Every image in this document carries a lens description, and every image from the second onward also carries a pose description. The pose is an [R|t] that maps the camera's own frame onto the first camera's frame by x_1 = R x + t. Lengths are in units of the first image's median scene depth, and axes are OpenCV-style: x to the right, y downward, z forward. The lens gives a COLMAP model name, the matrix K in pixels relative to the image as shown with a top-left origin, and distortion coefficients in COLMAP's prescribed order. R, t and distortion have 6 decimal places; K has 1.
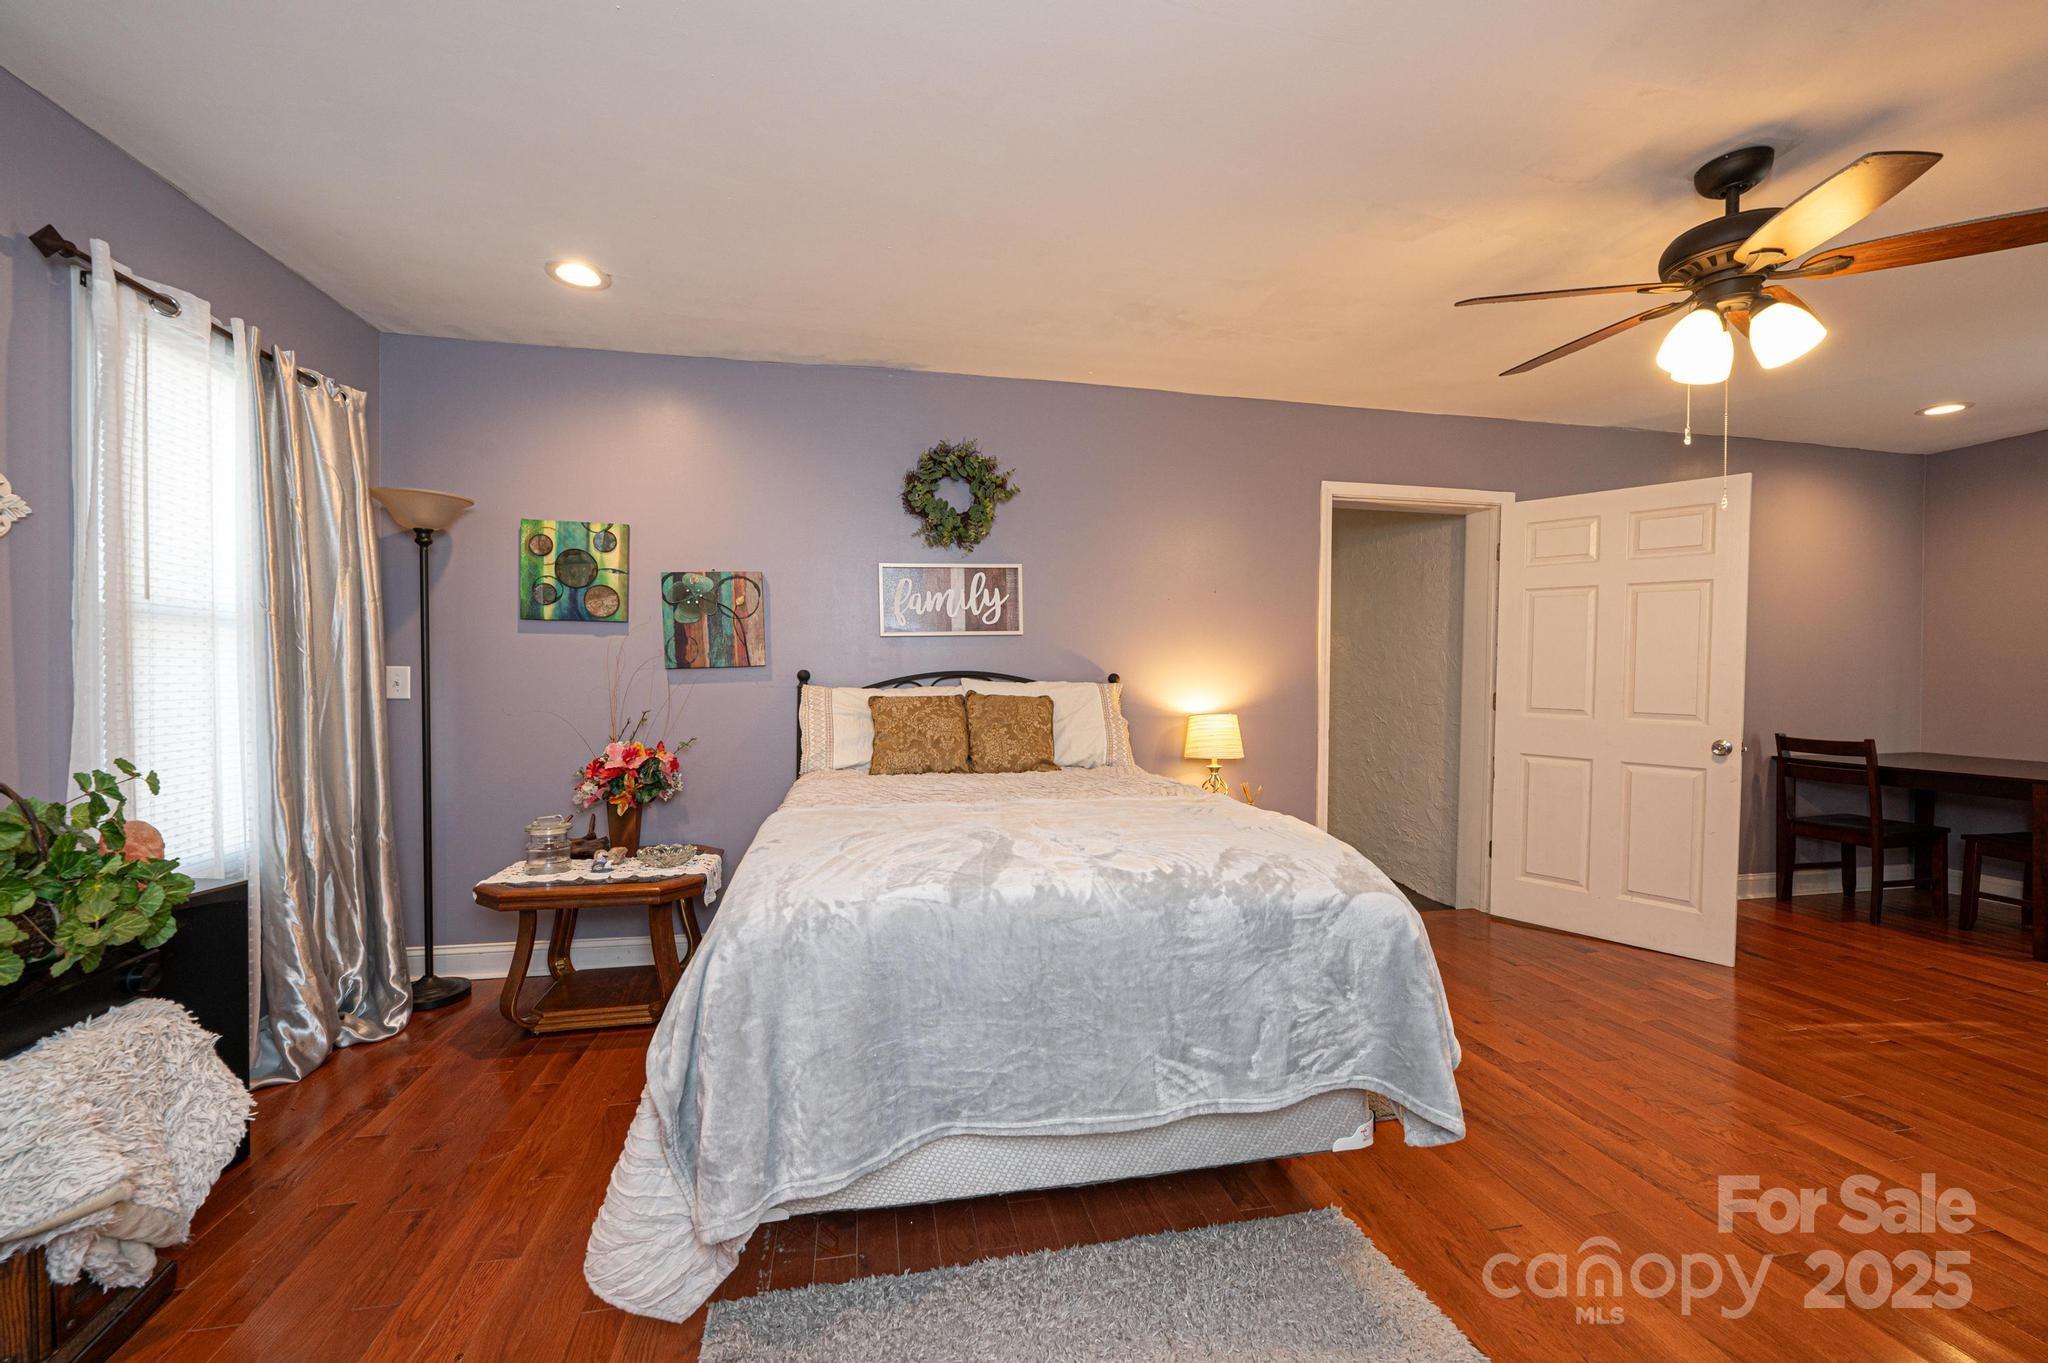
lens RADIAL K [[811.7, 0, 1024.7], [0, 811.7, 684.5], [0, 0, 1]] dist [-0.001071, -0.000105]
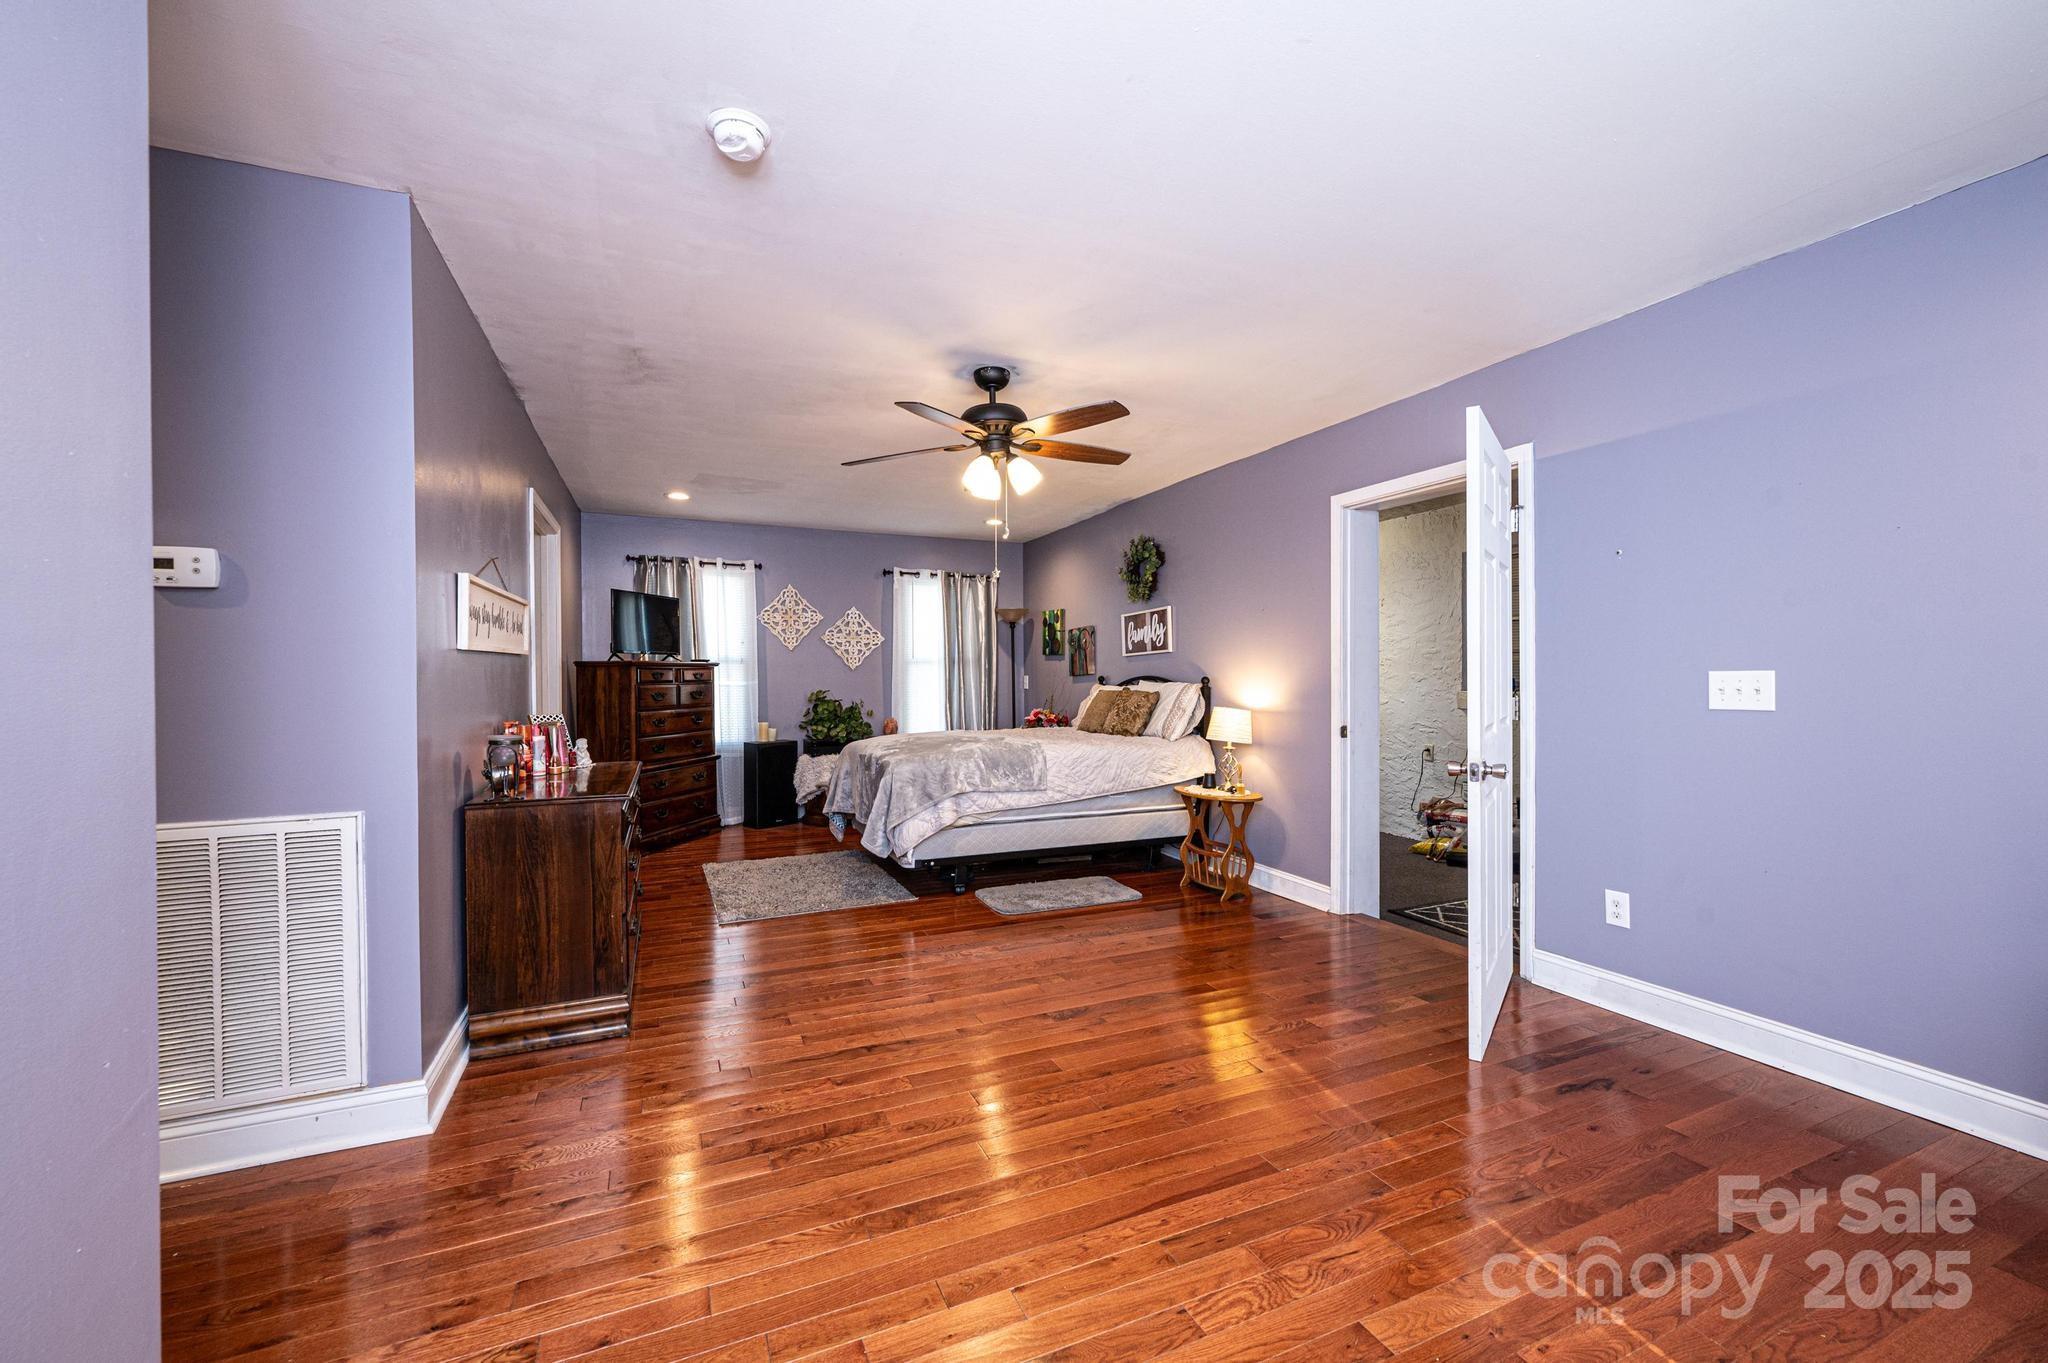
lens RADIAL K [[811.7, 0, 1024.7], [0, 811.7, 684.5], [0, 0, 1]] dist [-0.001071, -0.000105]
pose [[0.231546, 0.003695, -0.972817, 1.540032], [0.001071, 0.999991, 0.004053, -0.006616], [0.972823, -0.001980, 0.231540, 0.406471]]
